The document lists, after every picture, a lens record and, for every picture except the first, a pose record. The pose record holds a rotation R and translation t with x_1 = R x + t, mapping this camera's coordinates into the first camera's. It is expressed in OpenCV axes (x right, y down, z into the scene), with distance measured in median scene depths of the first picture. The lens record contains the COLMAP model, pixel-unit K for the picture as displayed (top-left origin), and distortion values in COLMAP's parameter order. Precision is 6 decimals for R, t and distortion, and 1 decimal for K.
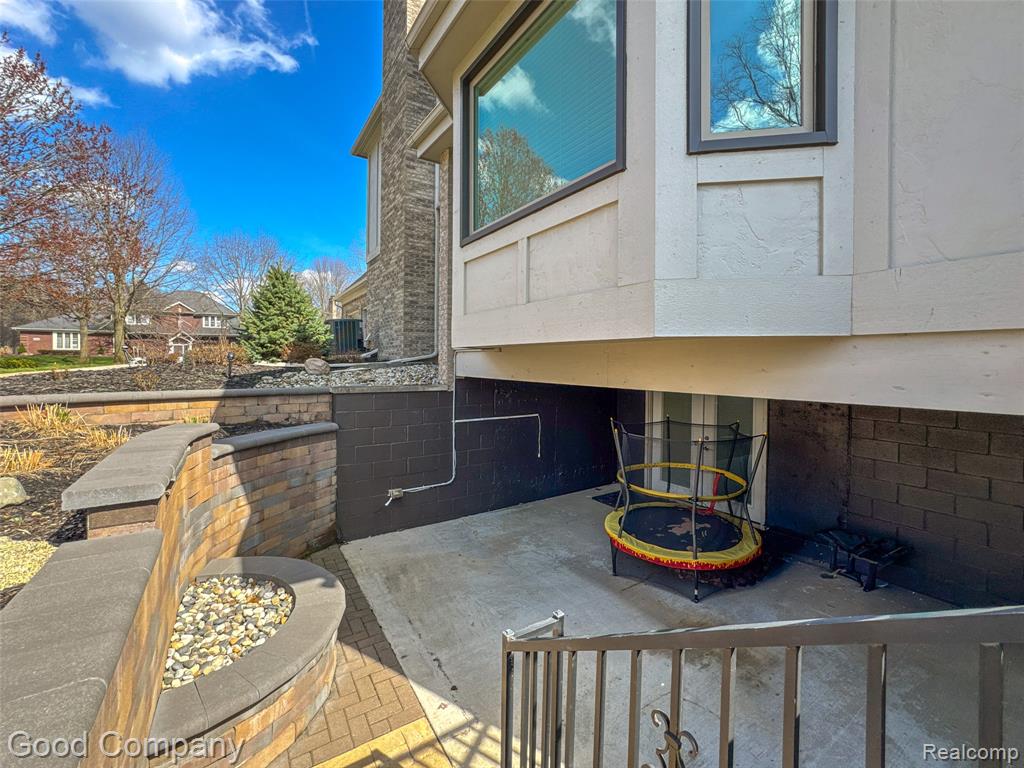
lens RADIAL K [[425.0, 0, 516.5], [0, 425.0, 355.0], [0, 0, 1]] dist [-0.001603, -0.000058]
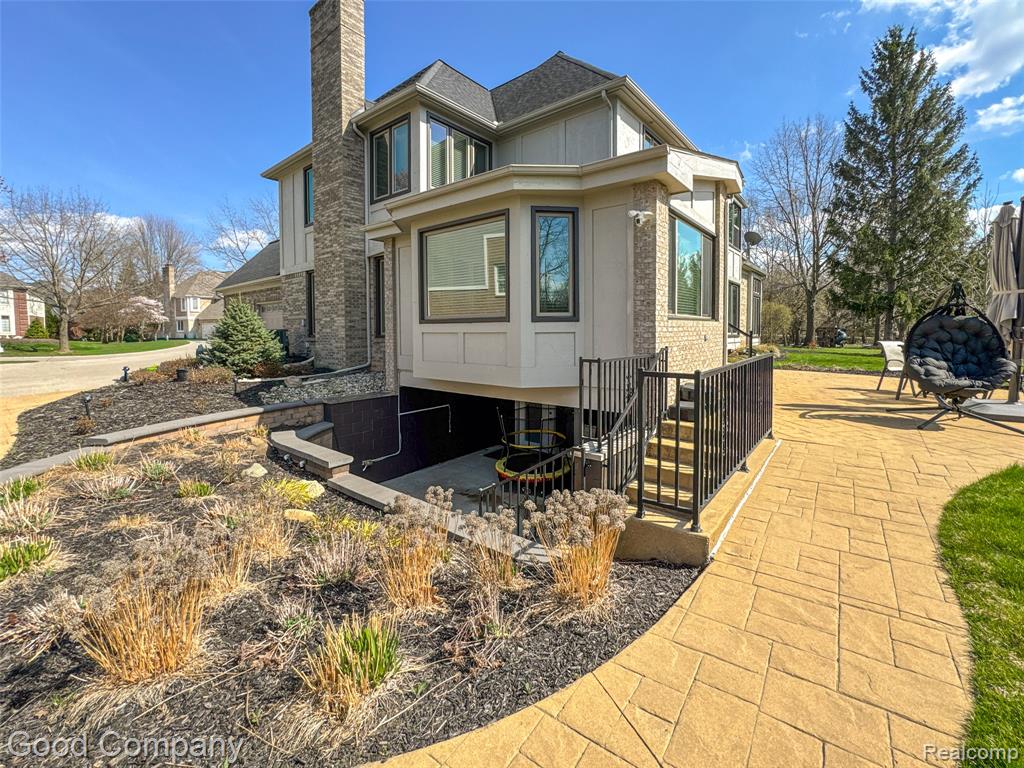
lens RADIAL K [[421.0, 0, 506.9], [0, 421.0, 336.2], [0, 0, 1]] dist [-0.001394, -0.000086]
pose [[0.959872, -0.018343, 0.279838, -0.233838], [0.010408, 0.999501, 0.029815, -0.209536], [-0.280245, -0.025706, 0.959584, -0.711627]]
